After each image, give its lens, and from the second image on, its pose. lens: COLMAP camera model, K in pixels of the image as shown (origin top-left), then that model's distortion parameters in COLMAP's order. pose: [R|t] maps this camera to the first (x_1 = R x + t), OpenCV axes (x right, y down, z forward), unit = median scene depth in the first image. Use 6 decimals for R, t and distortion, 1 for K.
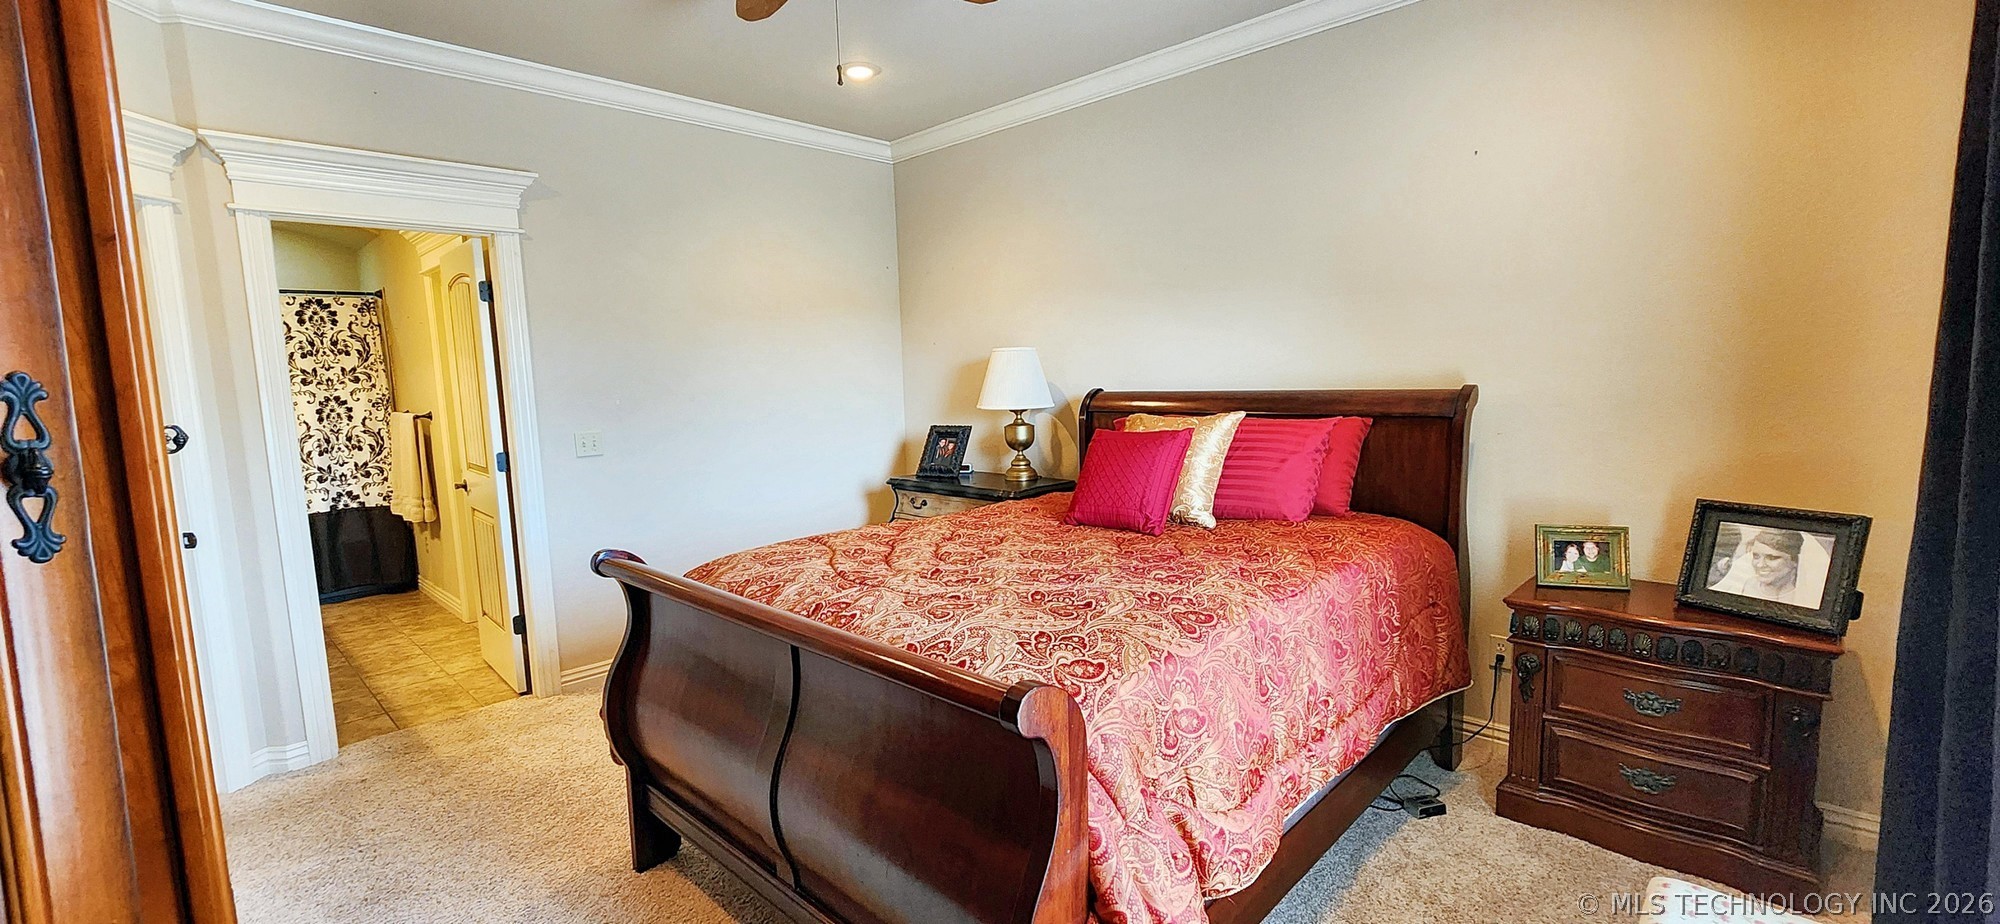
lens RADIAL K [[824.6, 0, 994.8], [0, 824.6, 467.2], [0, 0, 1]] dist [0.000697, 0.000162]
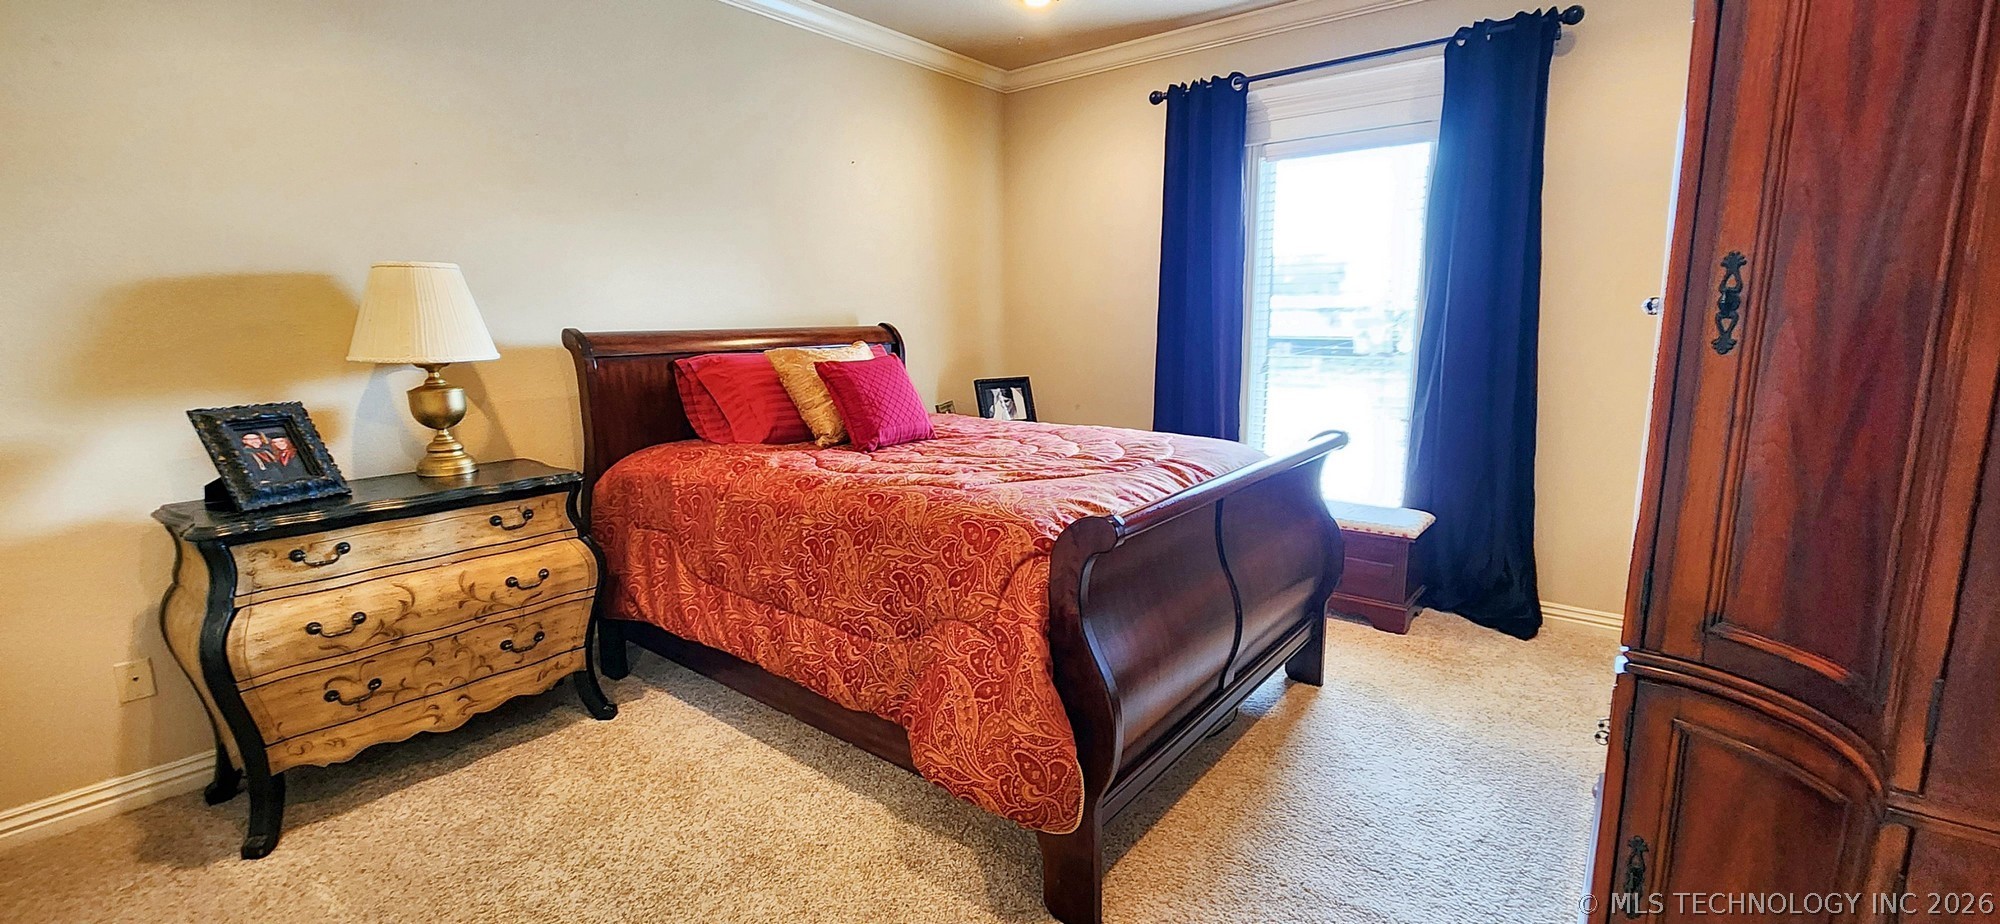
lens RADIAL K [[824.6, 0, 994.8], [0, 824.6, 467.2], [0, 0, 1]] dist [0.000697, 0.000162]
pose [[-0.085711, -0.144730, 0.985752, -0.631583], [0.136490, 0.978359, 0.155513, -0.031674], [-0.986927, 0.147875, -0.064102, 0.629155]]
